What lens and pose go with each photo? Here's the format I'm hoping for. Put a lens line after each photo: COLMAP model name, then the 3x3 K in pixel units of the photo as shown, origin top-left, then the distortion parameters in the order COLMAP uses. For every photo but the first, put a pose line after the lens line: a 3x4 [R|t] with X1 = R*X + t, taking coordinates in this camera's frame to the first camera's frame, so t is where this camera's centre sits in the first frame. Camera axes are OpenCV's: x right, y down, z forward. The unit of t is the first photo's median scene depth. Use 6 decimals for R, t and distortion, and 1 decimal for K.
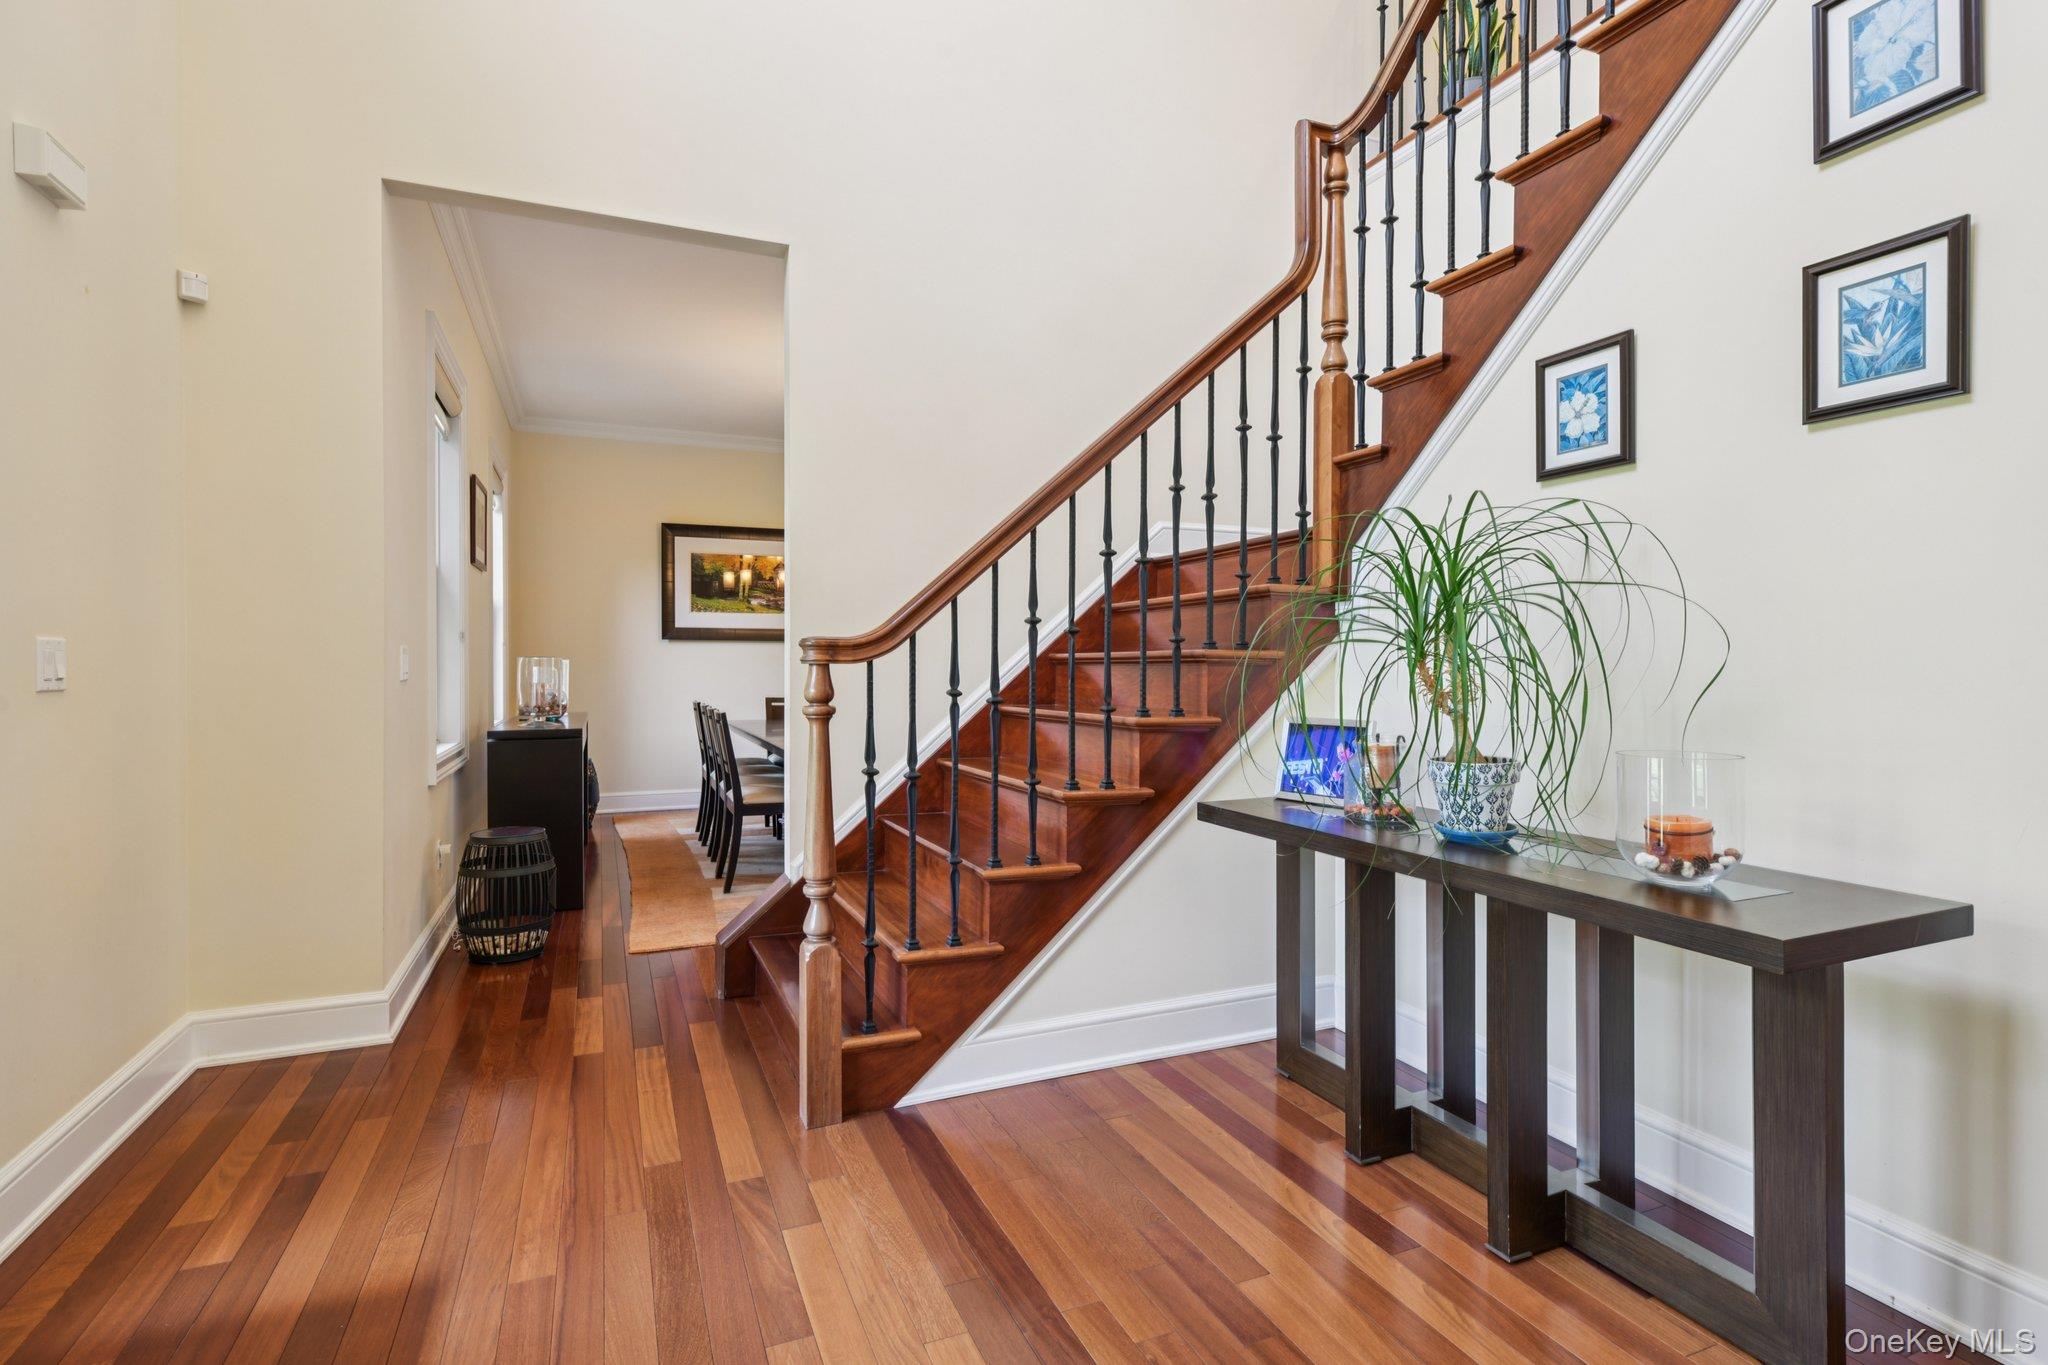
lens RADIAL K [[1015.8, 0, 989.2], [0, 1015.8, 670.3], [0, 0, 1]] dist [0.014397, -0.005358]
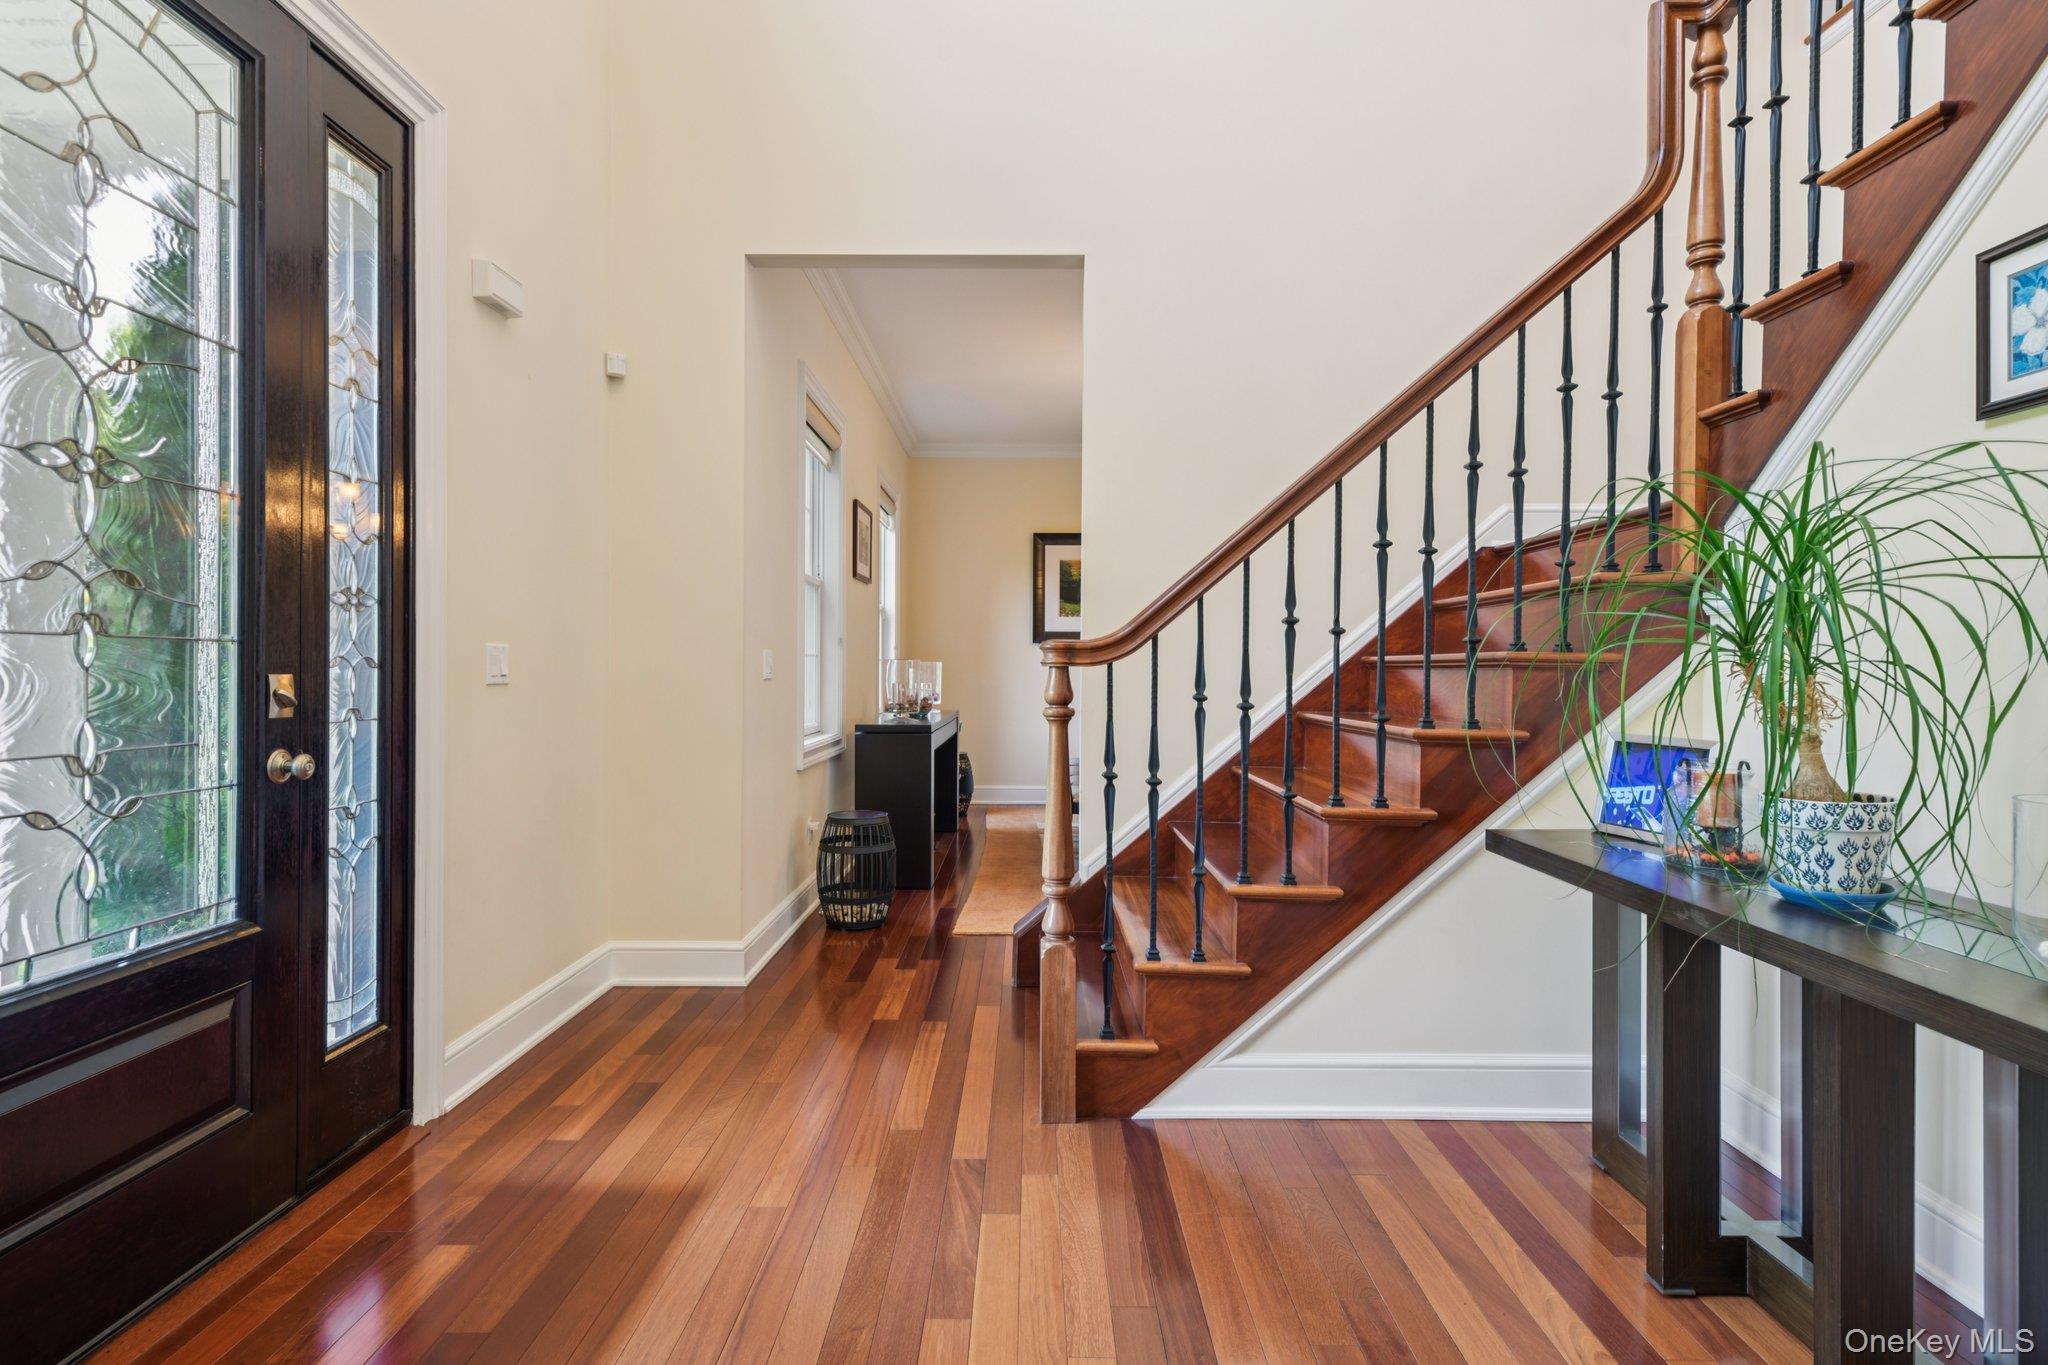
lens RADIAL K [[1015.8, 0, 1006.8], [0, 1015.8, 671.3], [0, 0, 1]] dist [0.014397, -0.005358]
pose [[0.915917, 0.006140, -0.401322, 0.177640], [-0.006860, 0.999976, -0.000358, -0.000600], [0.401310, 0.003081, 0.915937, 0.047482]]
